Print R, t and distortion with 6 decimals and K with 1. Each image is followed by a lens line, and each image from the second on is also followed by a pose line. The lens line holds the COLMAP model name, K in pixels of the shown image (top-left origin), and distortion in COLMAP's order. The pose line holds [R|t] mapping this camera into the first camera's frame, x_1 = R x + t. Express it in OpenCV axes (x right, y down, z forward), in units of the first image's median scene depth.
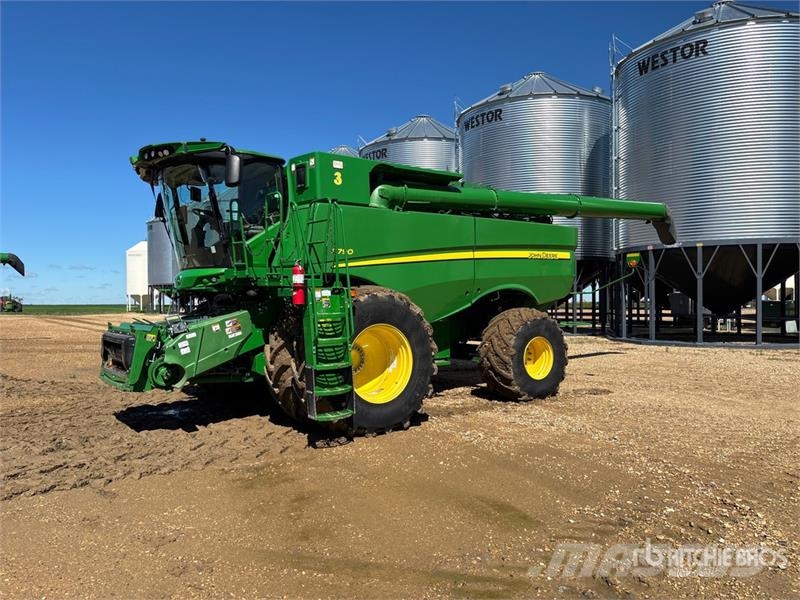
lens RADIAL K [[600.2, 0, 399.3], [0, 600.2, 301.8], [0, 0, 1]] dist [0.040596, -0.041565]
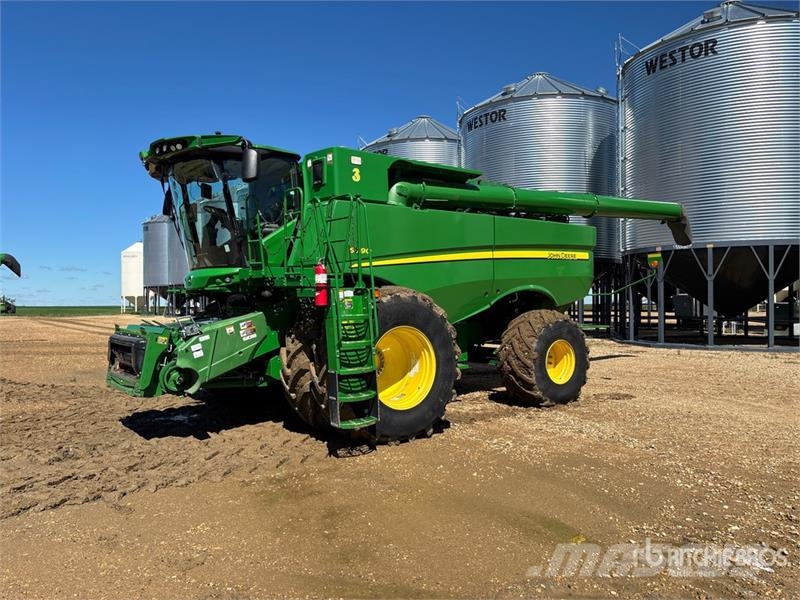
lens RADIAL K [[600.2, 0, 396.2], [0, 600.2, 296.5], [0, 0, 1]] dist [0.040596, -0.041565]
pose [[0.999986, 0.001398, 0.005116, -0.037291], [-0.001336, 0.999924, -0.012217, 0.001101], [-0.005133, 0.012210, 0.999912, 0.035535]]
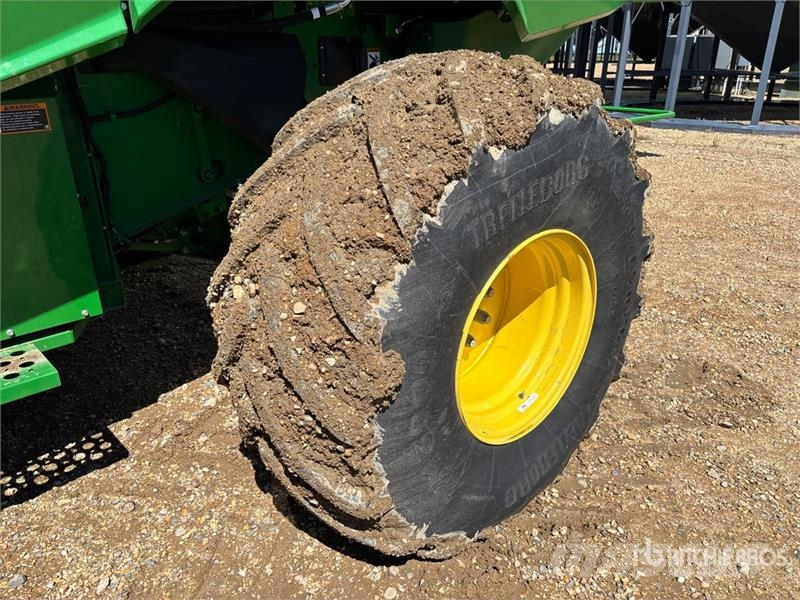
lens RADIAL K [[600.2, 0, 398.0], [0, 600.2, 302.5], [0, 0, 1]] dist [0.040596, -0.041565]
pose [[0.995070, -0.032118, 0.093827, 0.174703], [-0.006090, 0.924529, 0.381063, 0.010613], [-0.098985, -0.379756, 0.919776, 0.847652]]
